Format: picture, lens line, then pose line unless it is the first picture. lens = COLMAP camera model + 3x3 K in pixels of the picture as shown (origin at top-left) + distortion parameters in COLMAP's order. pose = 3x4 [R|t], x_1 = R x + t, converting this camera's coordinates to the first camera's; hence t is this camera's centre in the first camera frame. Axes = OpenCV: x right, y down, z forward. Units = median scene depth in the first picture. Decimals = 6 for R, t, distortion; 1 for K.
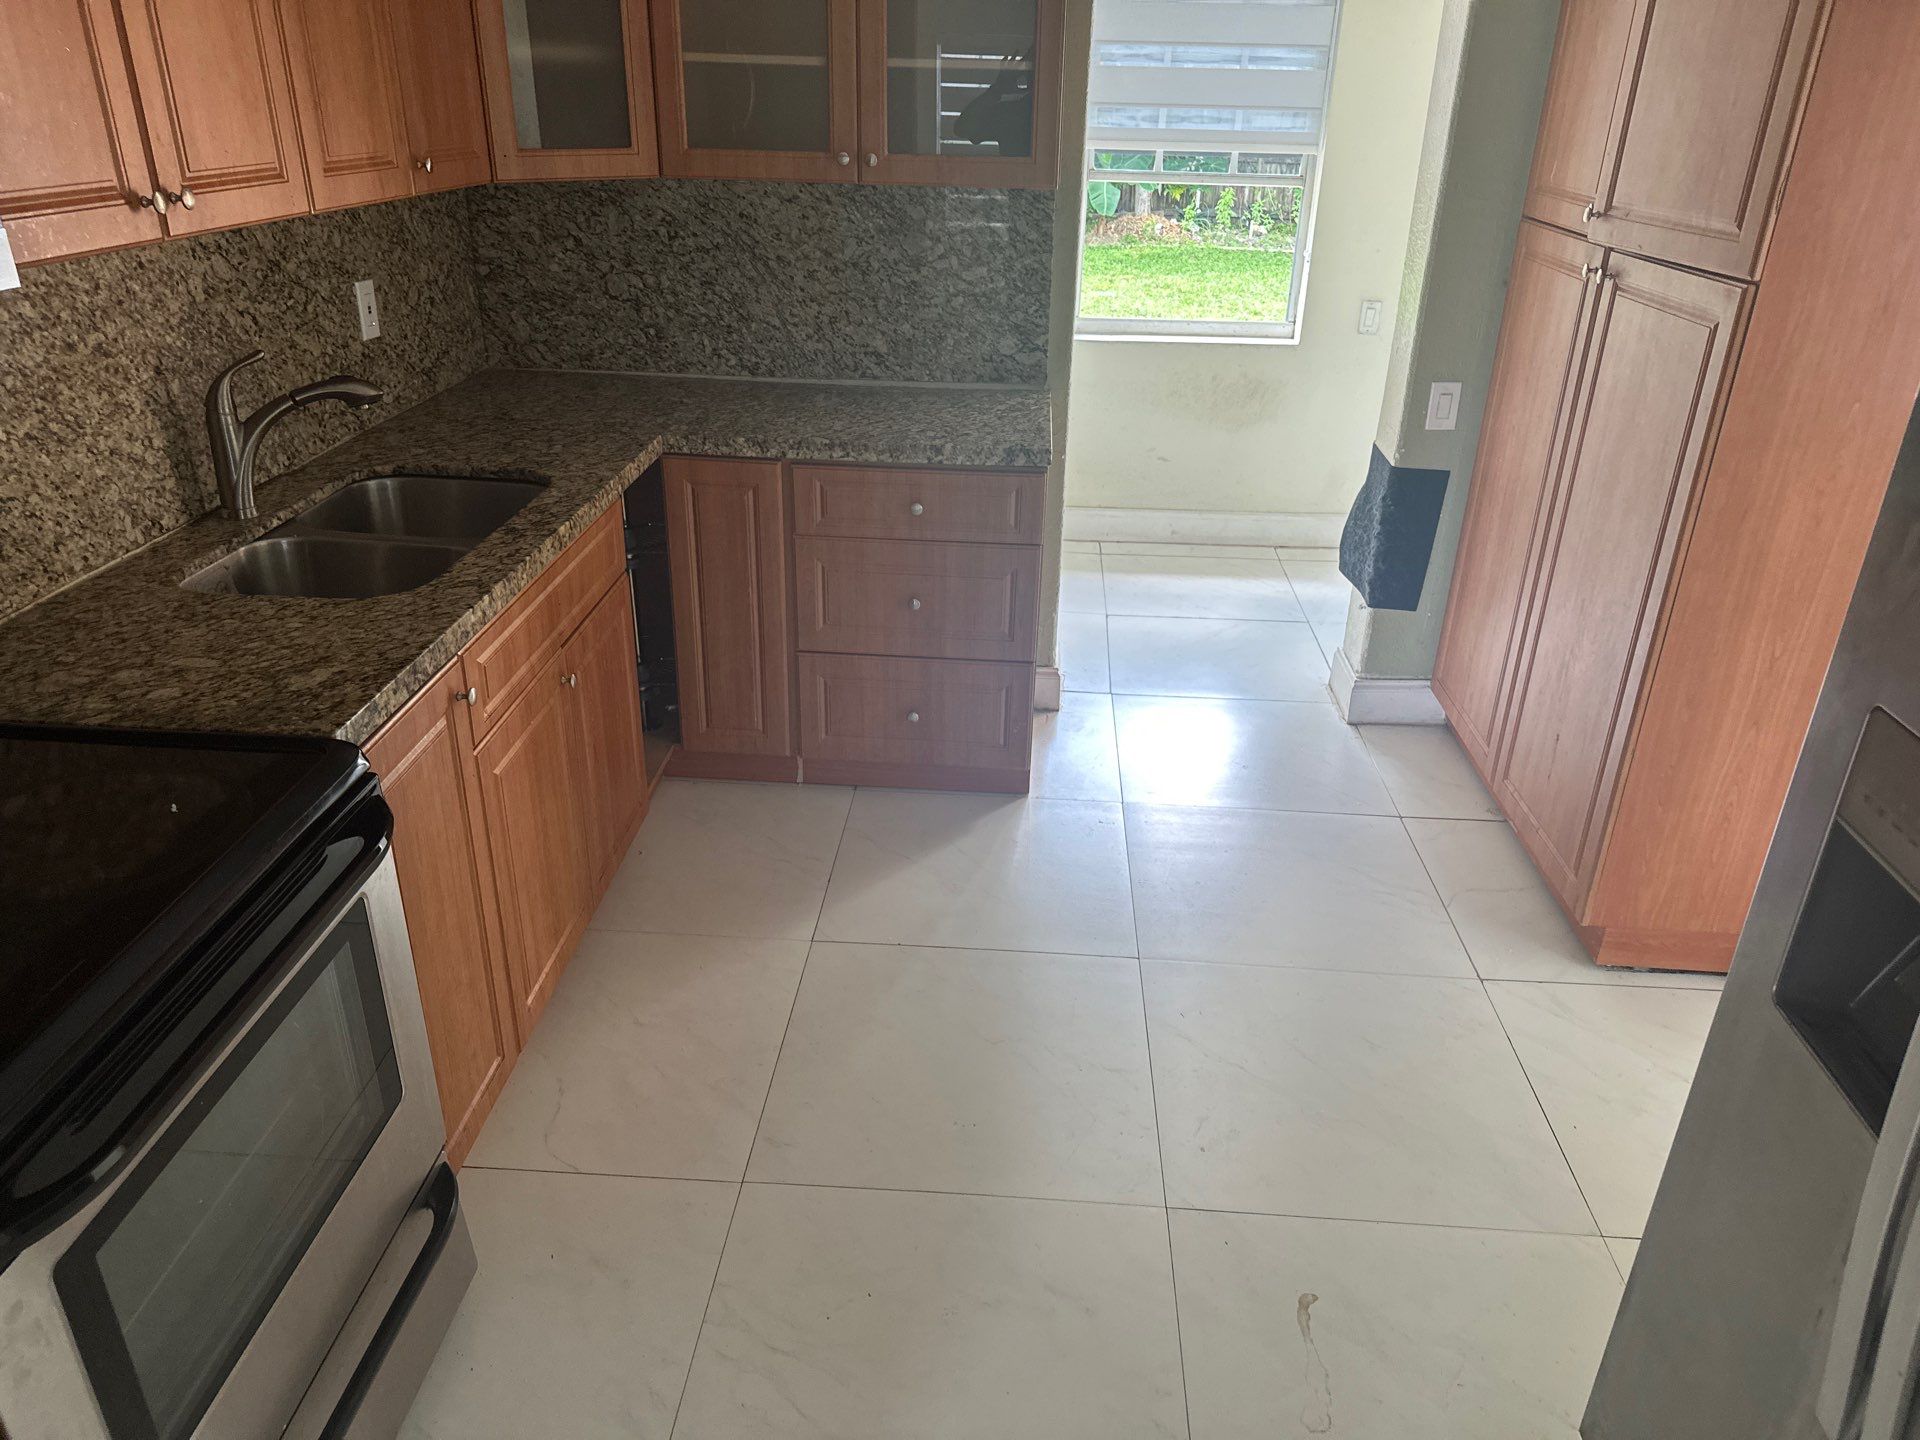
lens RADIAL K [[1356.0, 0, 965.5], [0, 1356.0, 733.2], [0, 0, 1]] dist [0.032240, -0.033801]
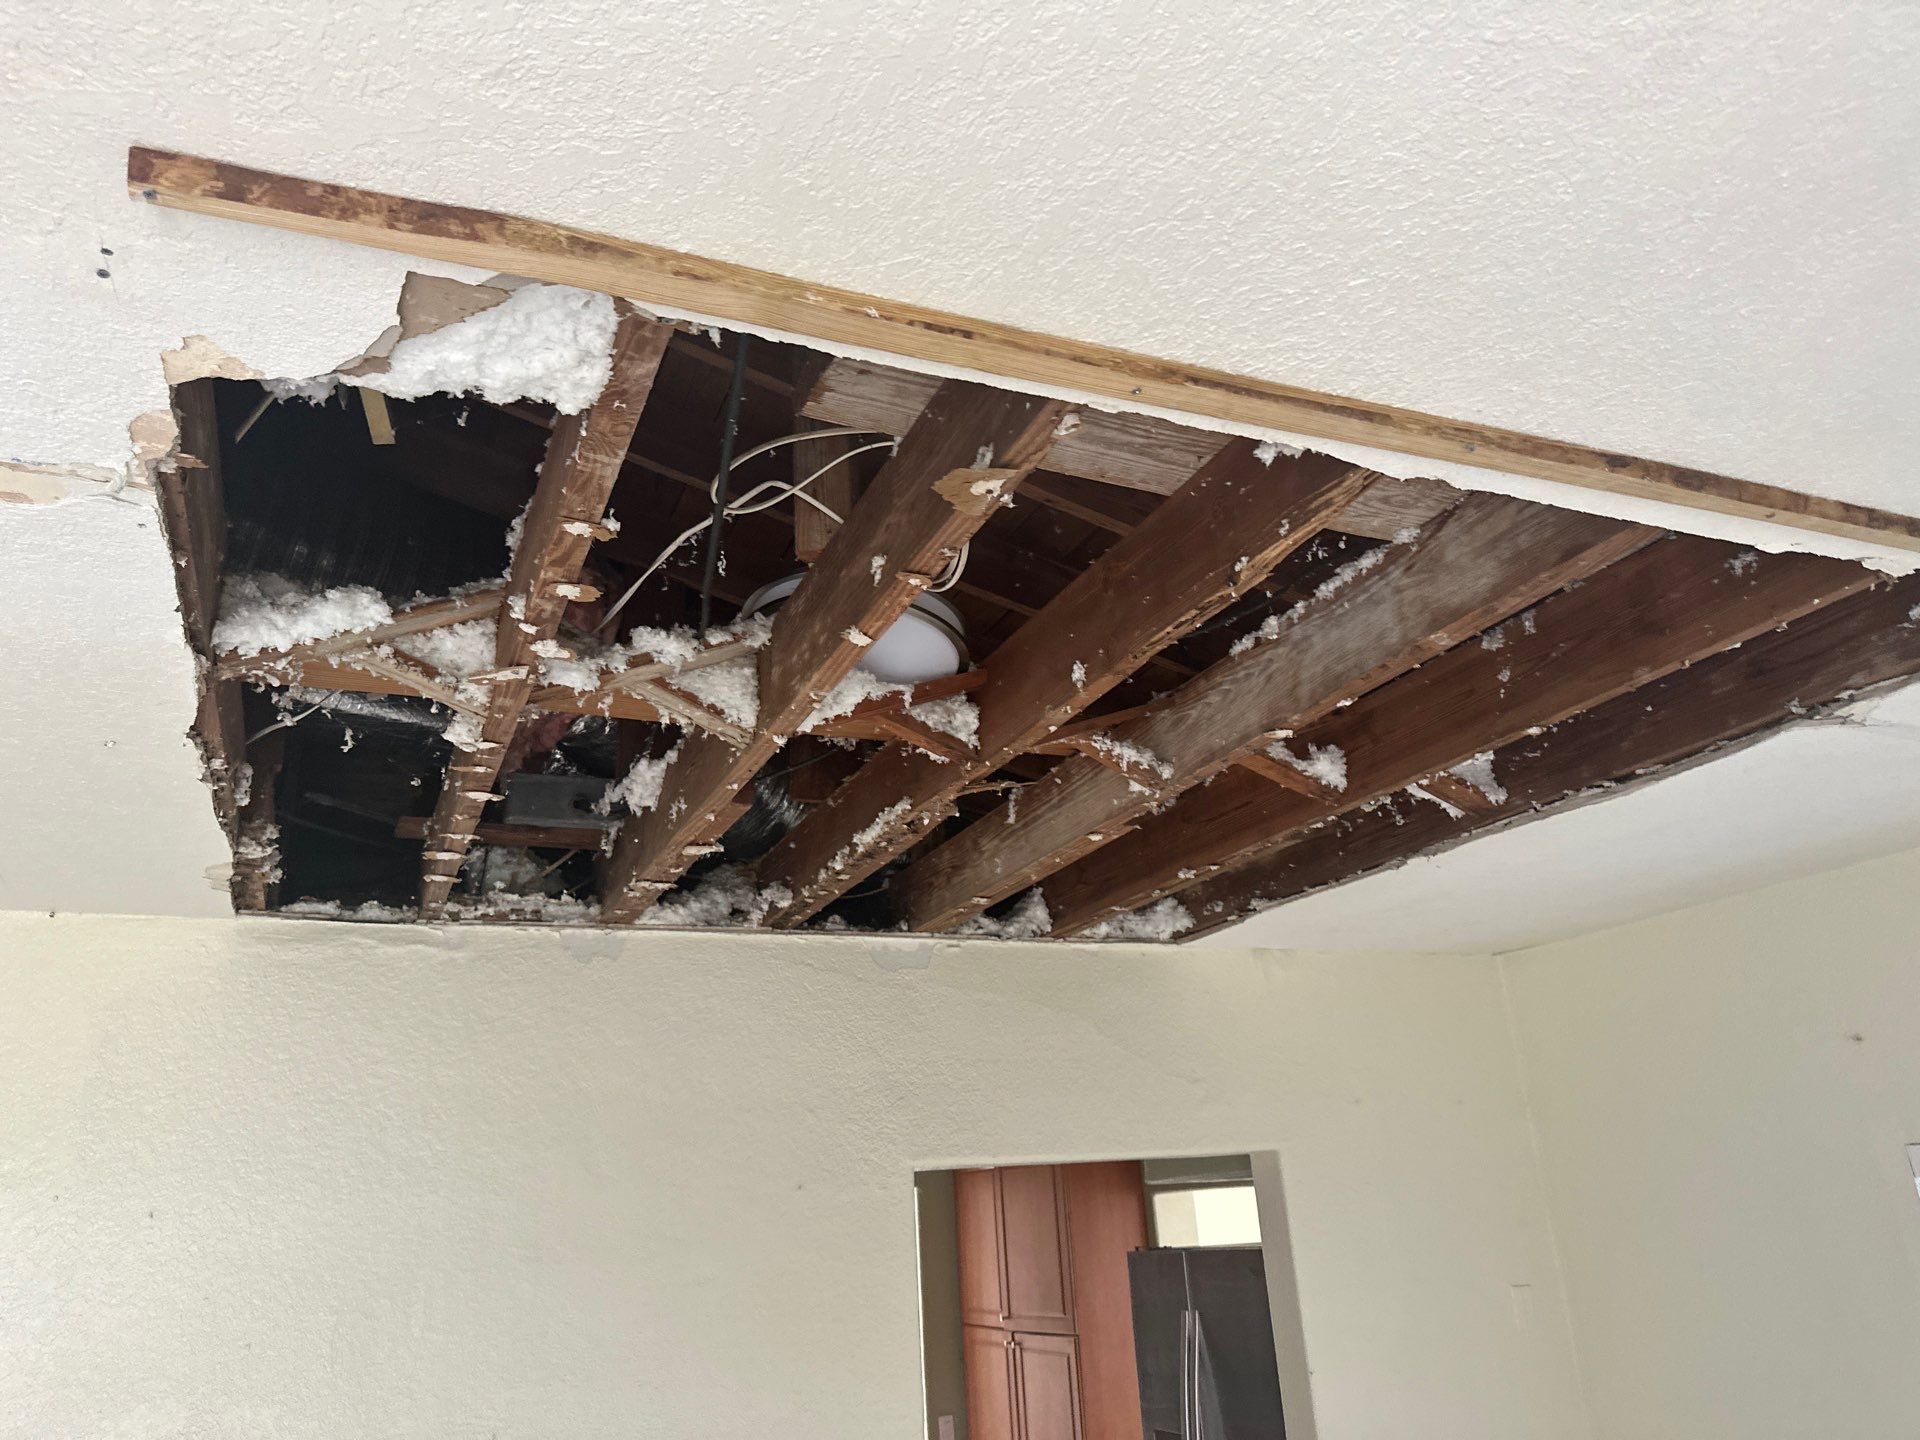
lens RADIAL K [[1339.8, 0, 945.4], [0, 1339.8, 728.6], [0, 0, 1]] dist [0.131316, -0.183686]
pose [[0.887677, 0.090611, 0.451462, -0.728579], [0.262734, 0.705514, -0.658195, 0.394666], [-0.378153, 0.702879, 0.602462, -1.014938]]
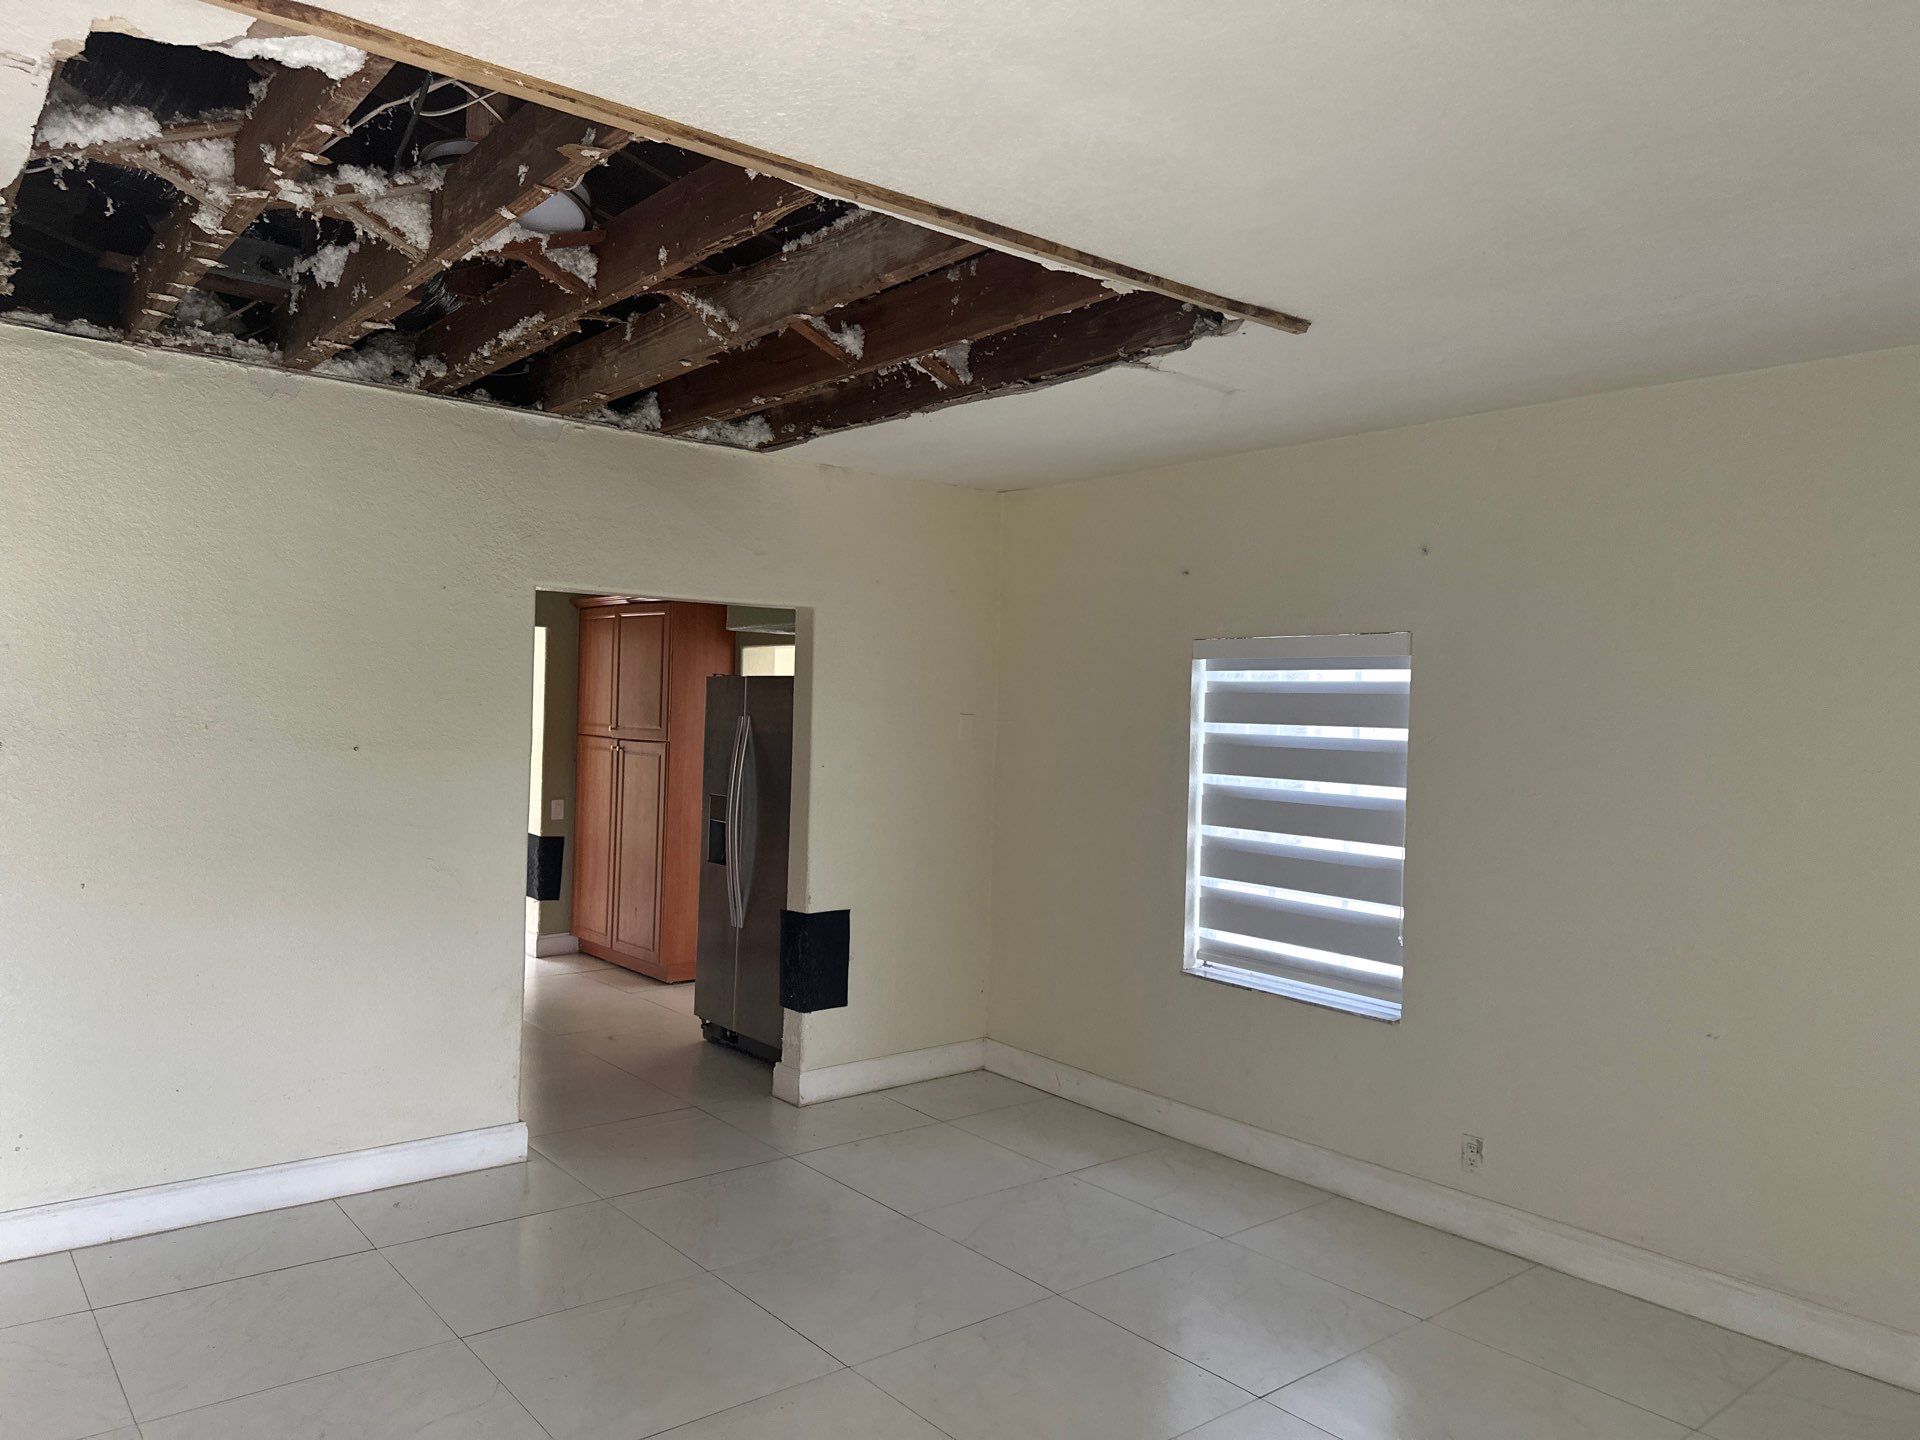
lens RADIAL K [[1368.3, 0, 994.4], [0, 1368.3, 789.0], [0, 0, 1]] dist [0.050477, -0.086195]
pose [[0.723872, -0.032355, 0.689175, -0.939467], [0.282441, 0.925260, -0.253222, 0.688738], [-0.629473, 0.377951, 0.678908, -1.410891]]
